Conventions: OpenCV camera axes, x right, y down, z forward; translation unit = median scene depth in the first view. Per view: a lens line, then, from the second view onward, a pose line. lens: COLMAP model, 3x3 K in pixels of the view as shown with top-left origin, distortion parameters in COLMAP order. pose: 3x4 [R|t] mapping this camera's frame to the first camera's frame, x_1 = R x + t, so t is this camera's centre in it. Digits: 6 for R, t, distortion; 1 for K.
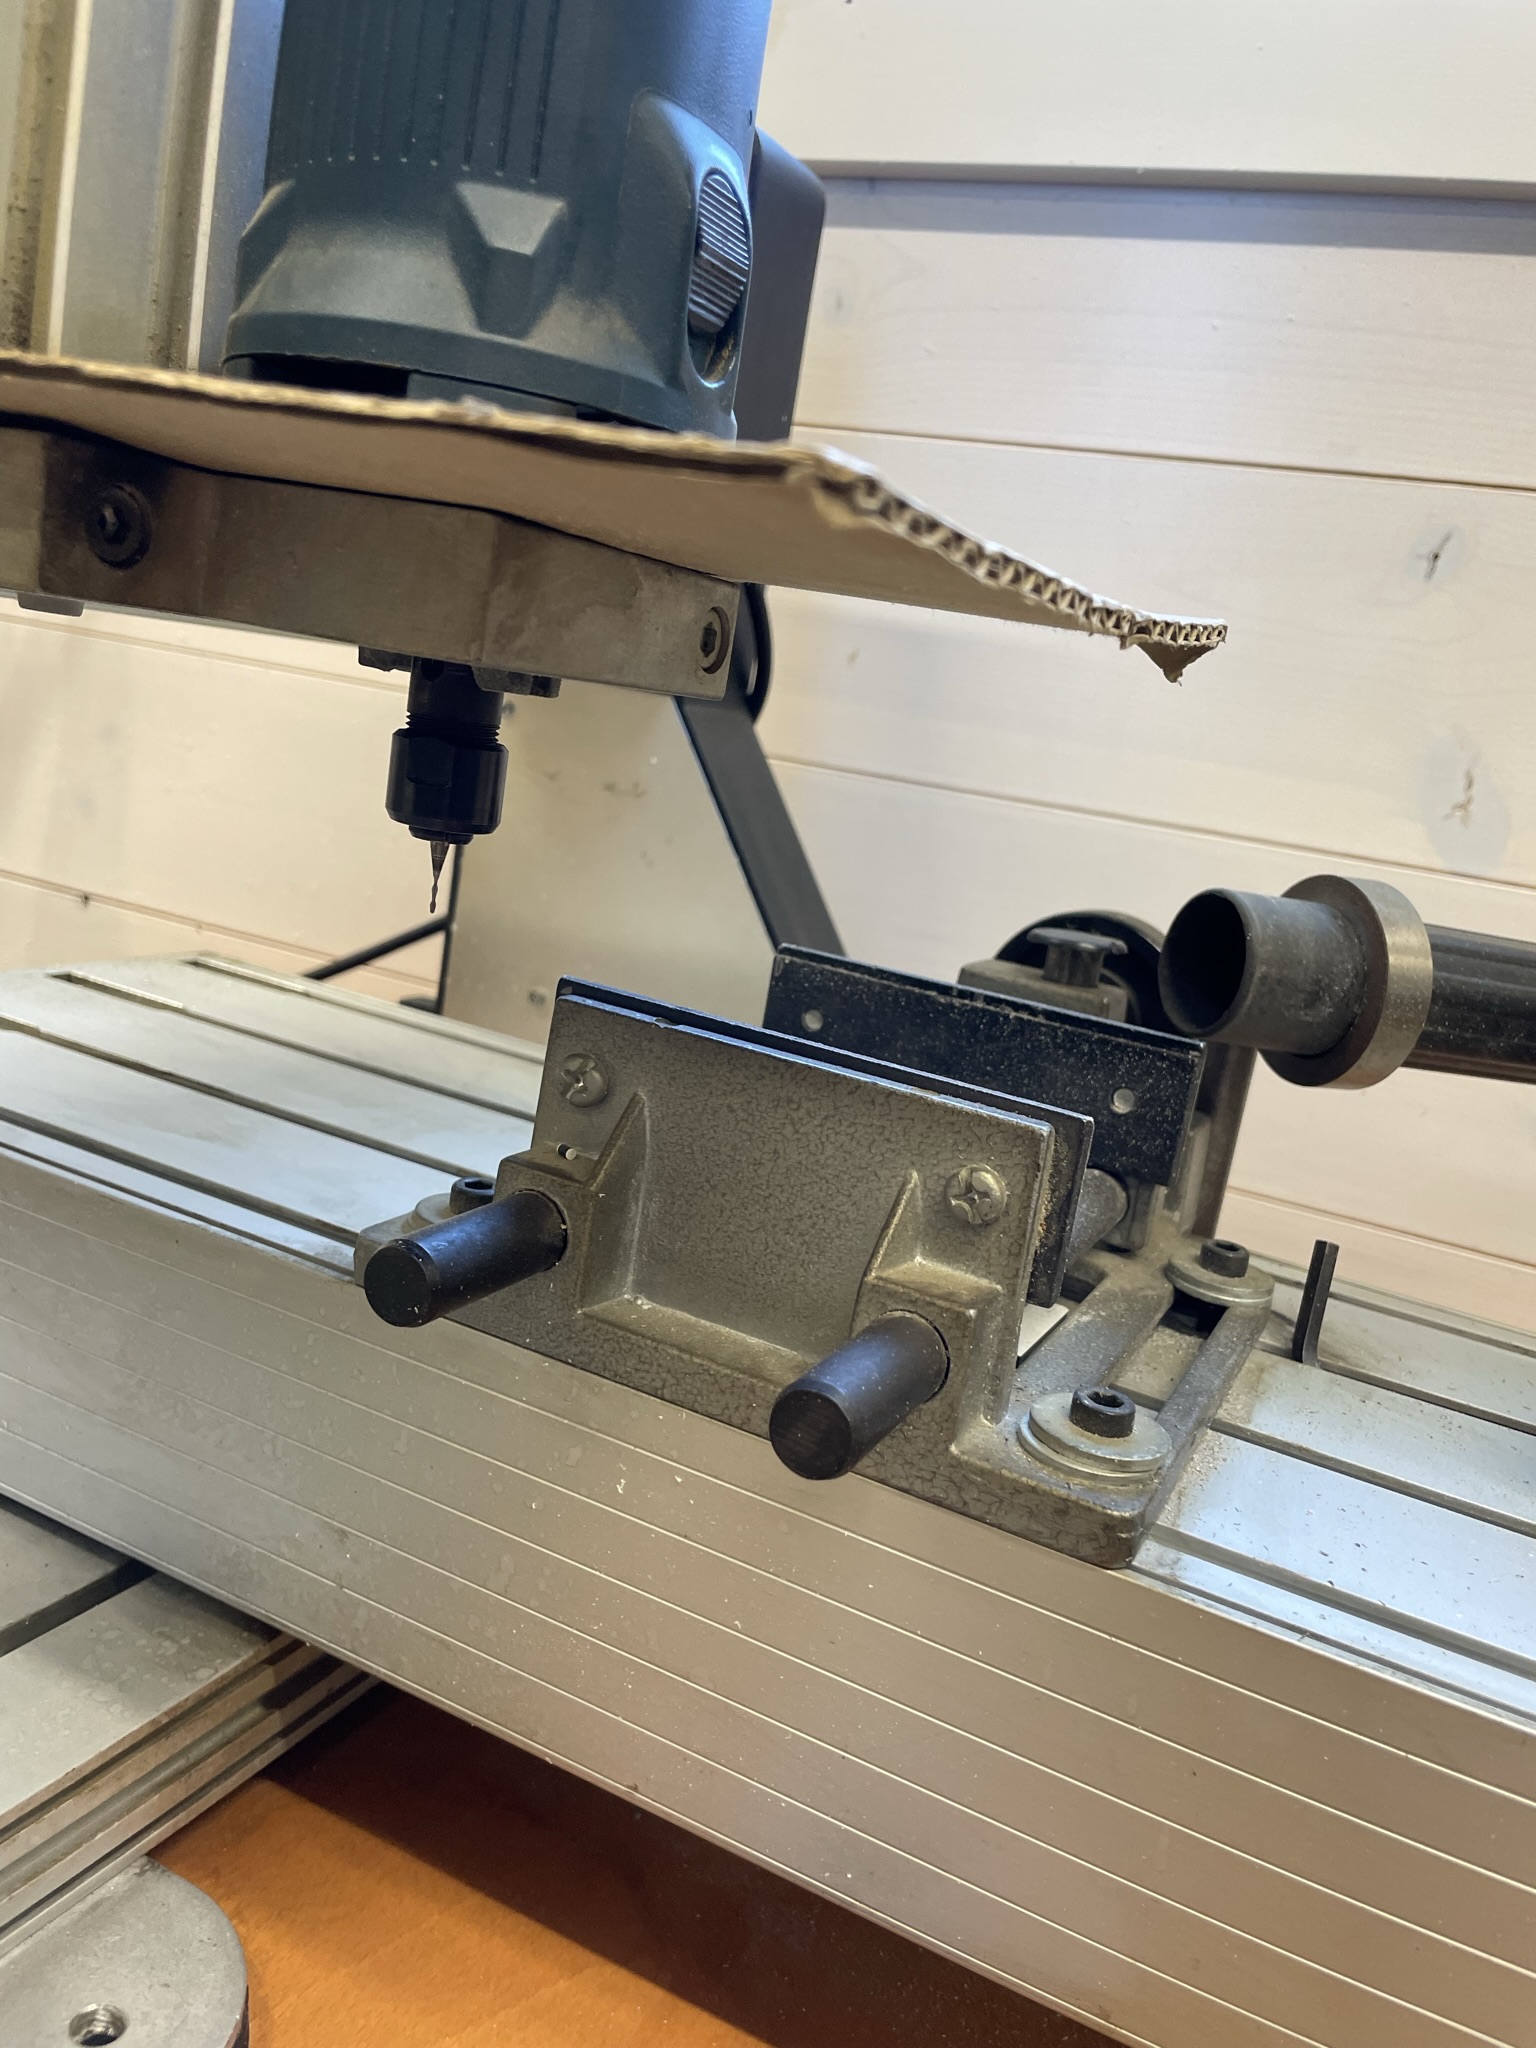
lens RADIAL K [[1540.7, 0, 835.9], [0, 1540.7, 1027.3], [0, 0, 1]] dist [0.052232, -0.125641]
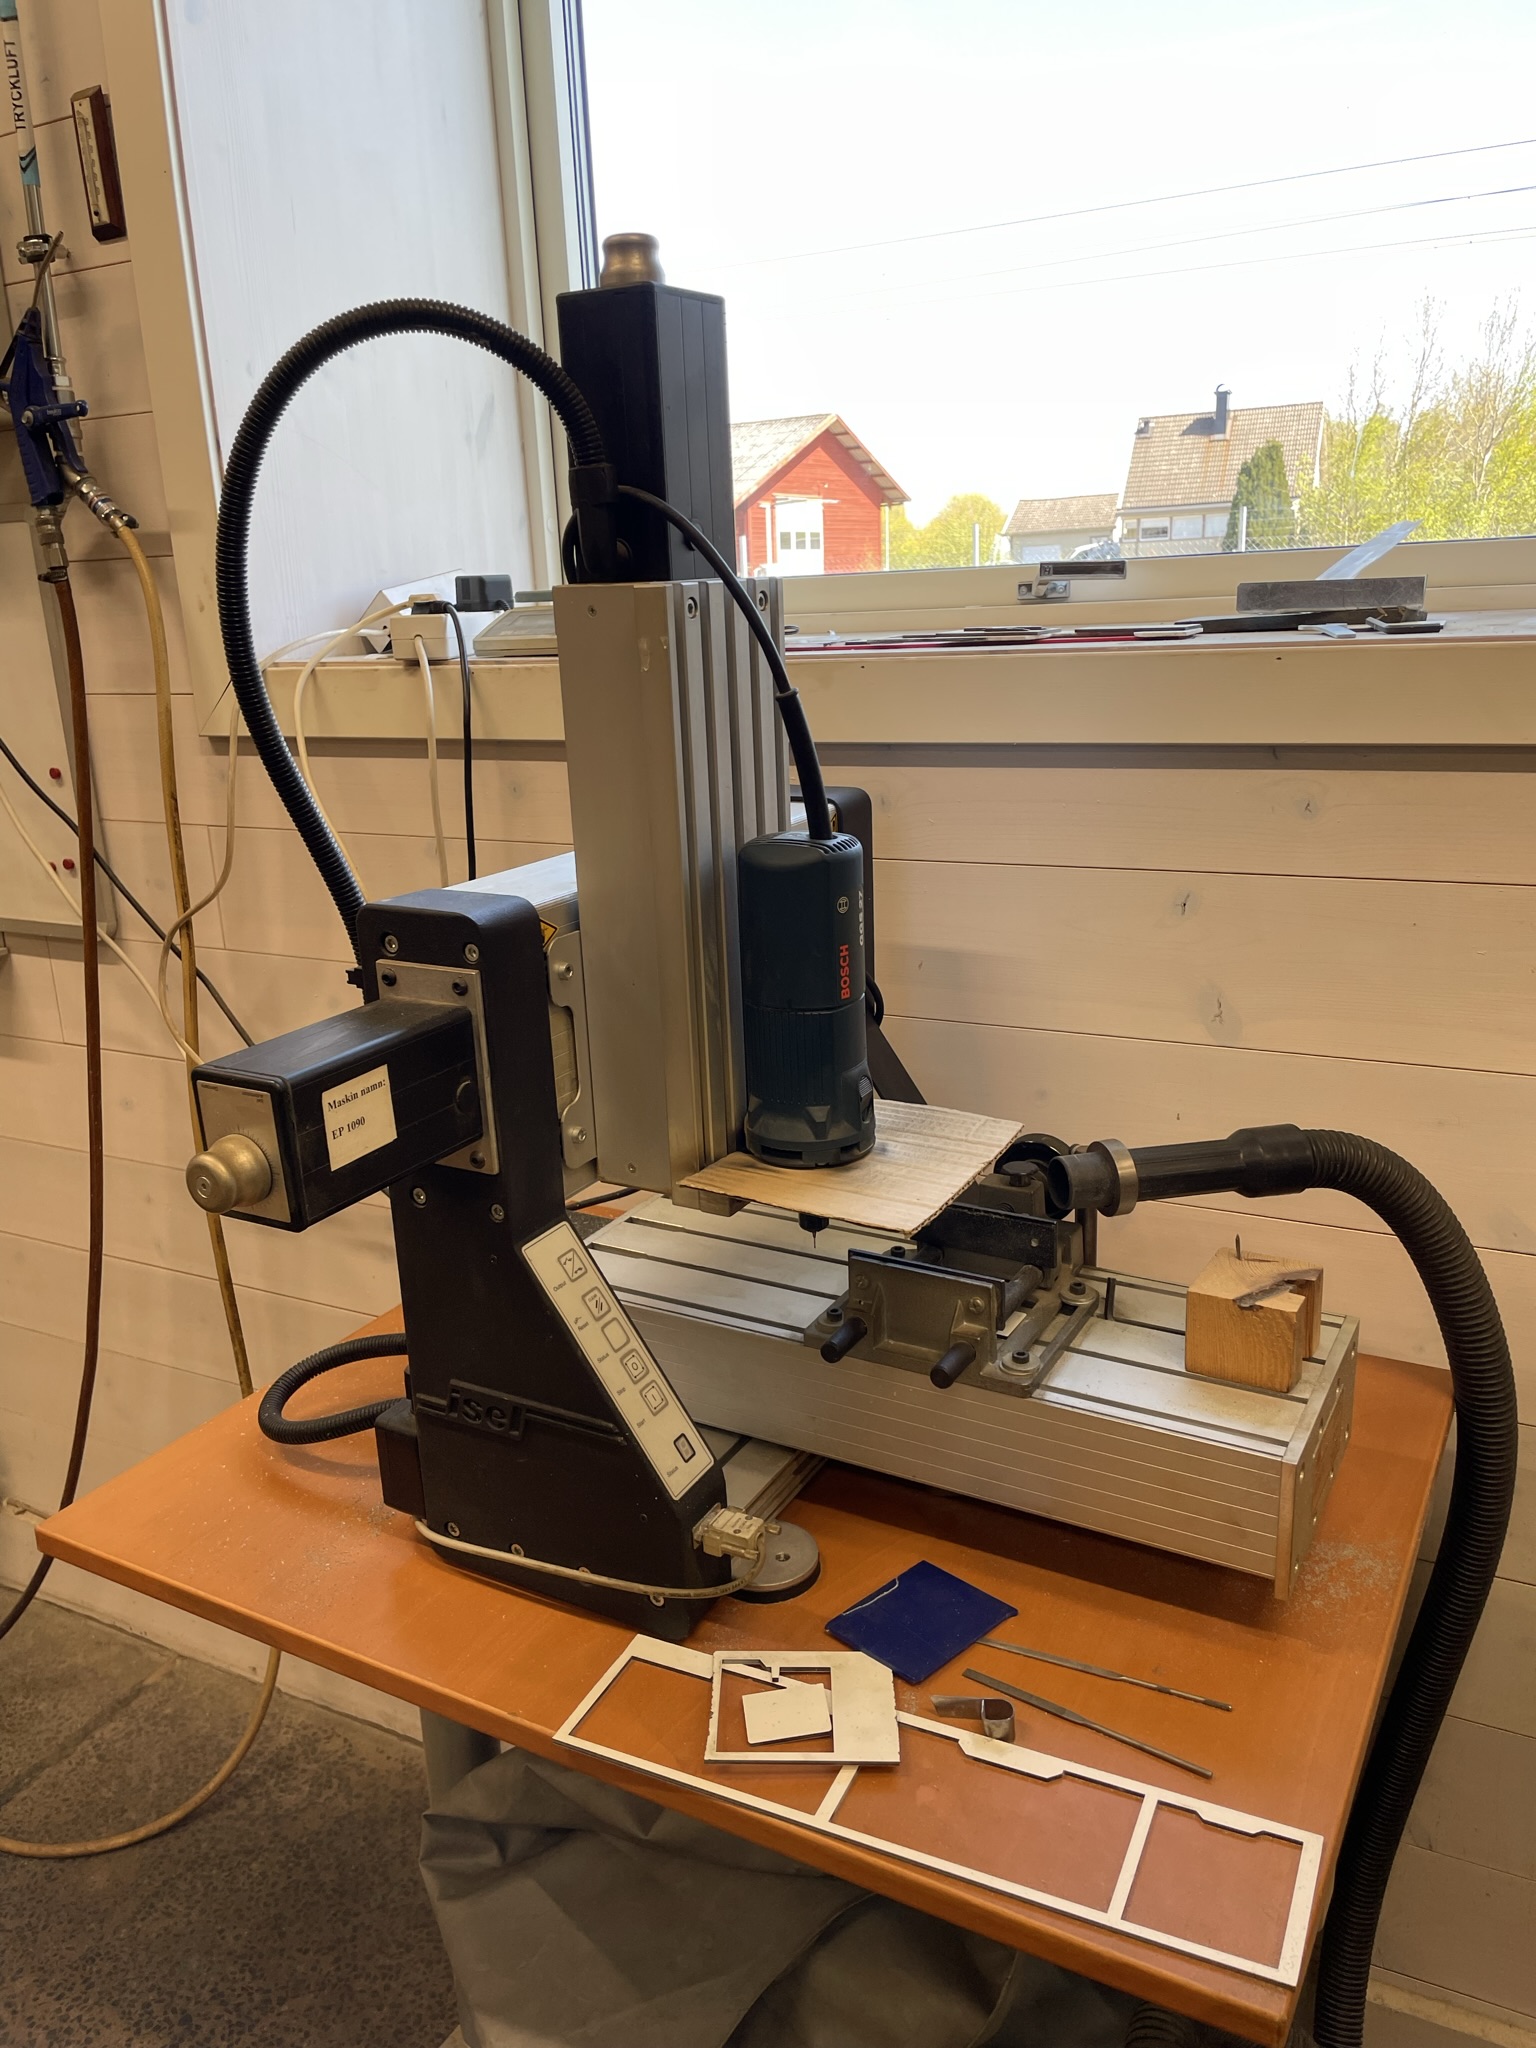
lens RADIAL K [[1563.7, 0, 793.8], [0, 1563.7, 1034.6], [0, 0, 1]] dist [0.122753, -0.180761]
pose [[0.976207, -0.171493, -0.132705, 0.234409], [0.183852, 0.979078, 0.087202, -0.797216], [0.114974, -0.109525, 0.987312, -2.298911]]
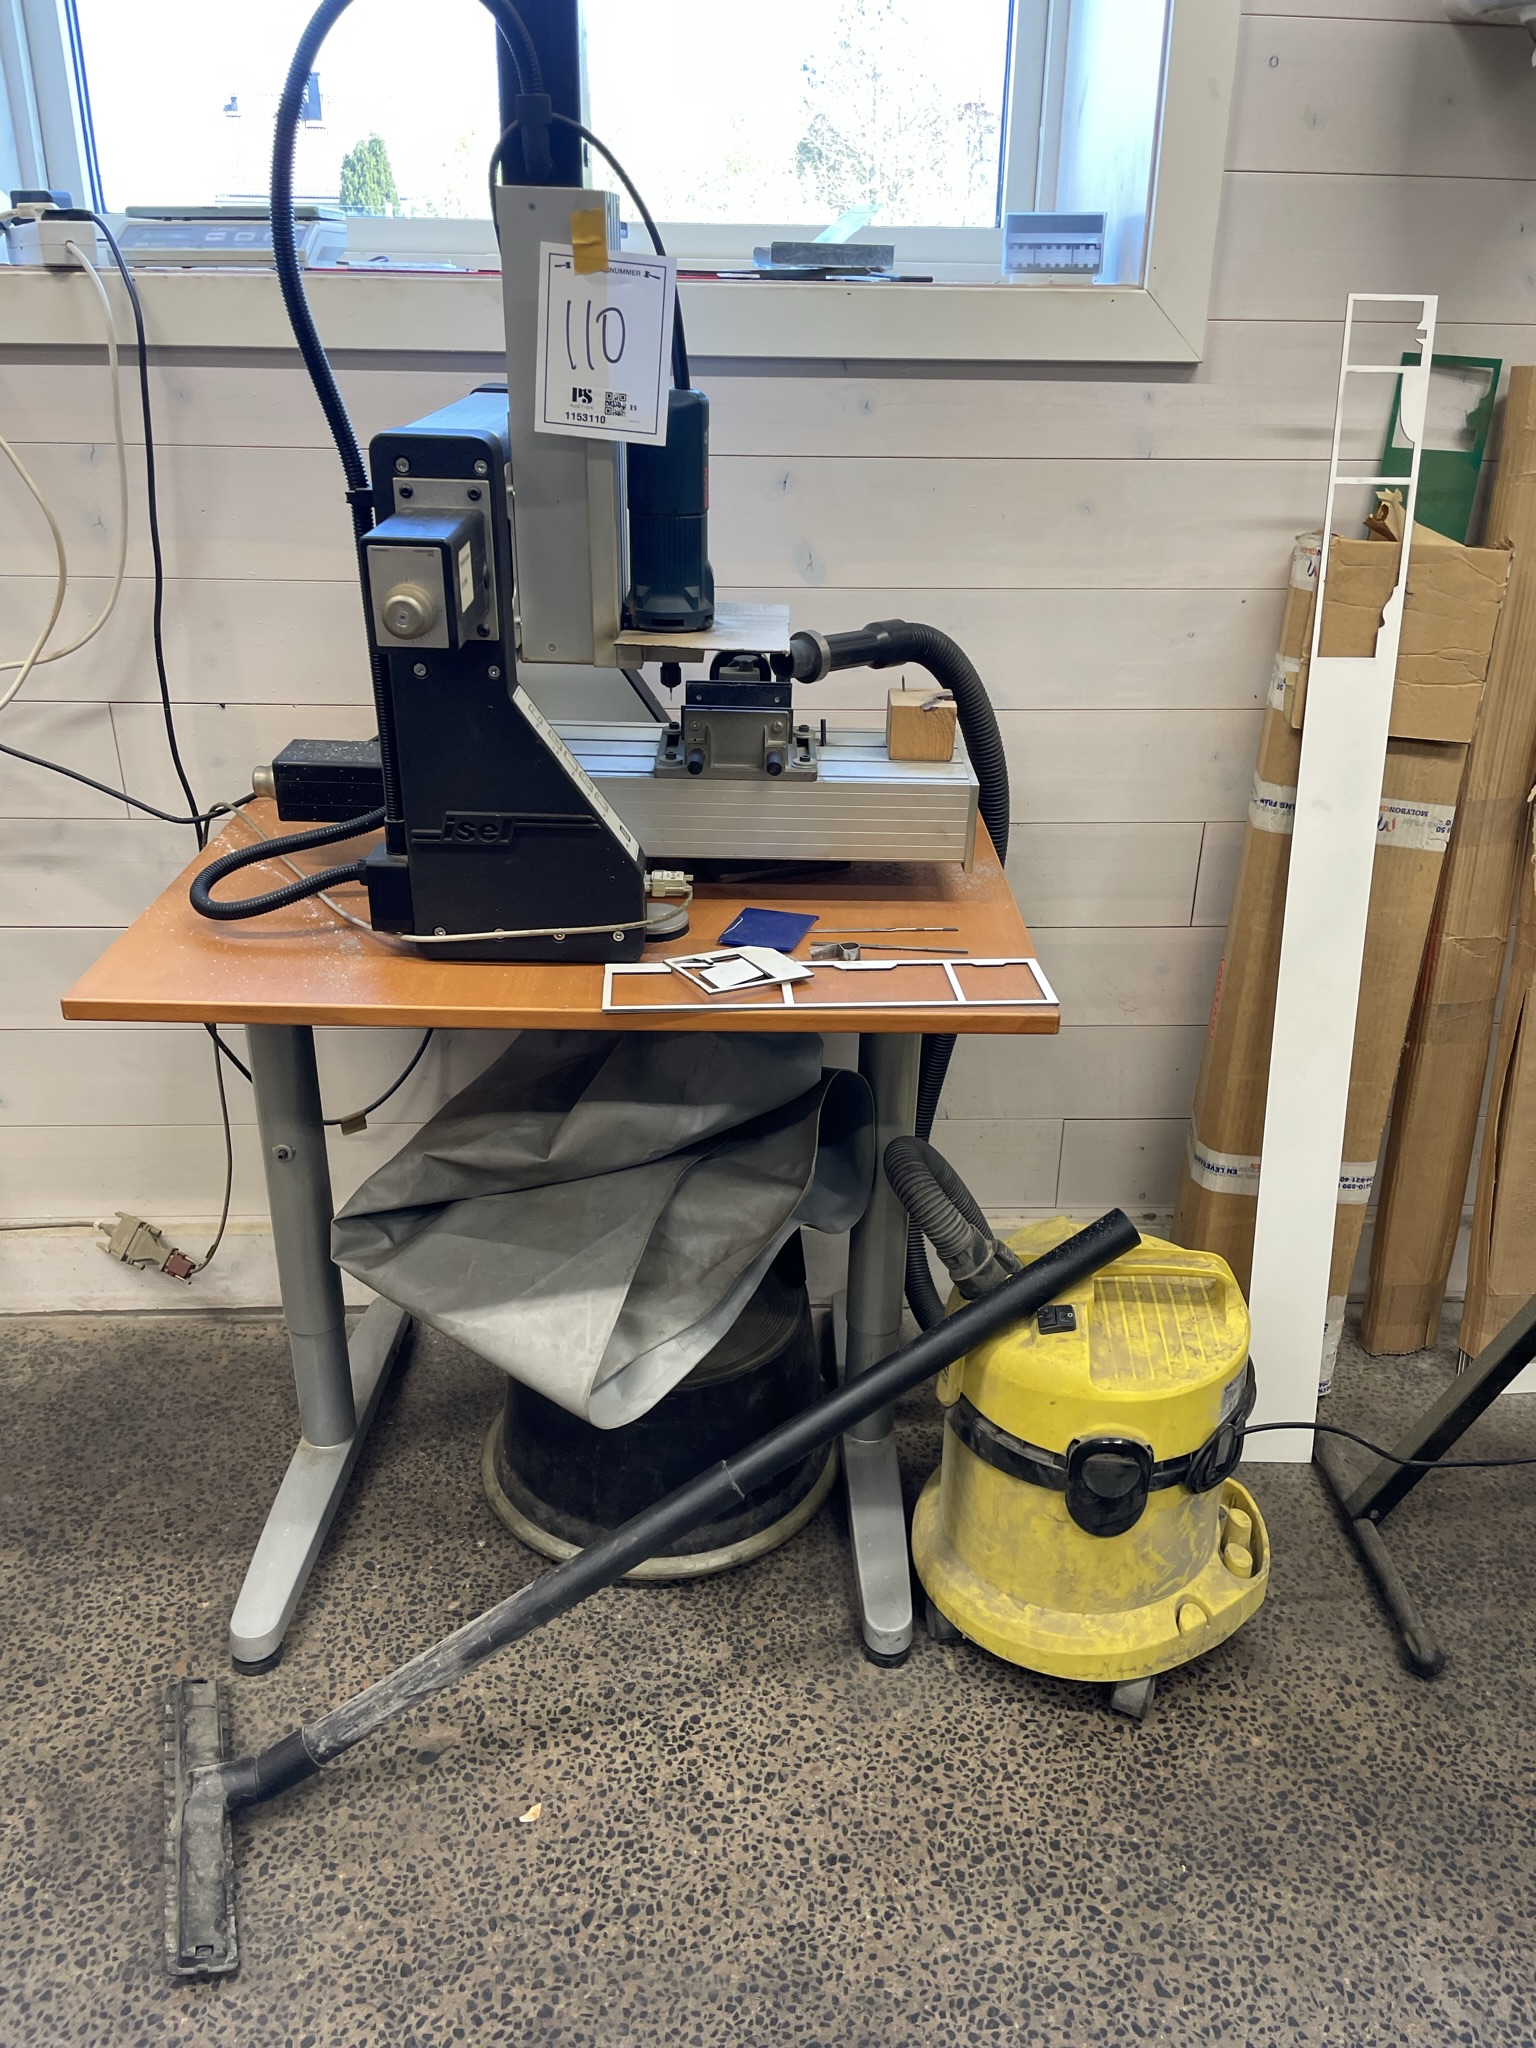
lens RADIAL K [[1563.7, 0, 793.8], [0, 1563.7, 1034.6], [0, 0, 1]] dist [0.122753, -0.180761]
pose [[0.891971, -0.318881, 0.320471, -1.761517], [0.207607, 0.918615, 0.336222, -0.666257], [-0.401605, -0.233368, 0.885581, -3.754215]]
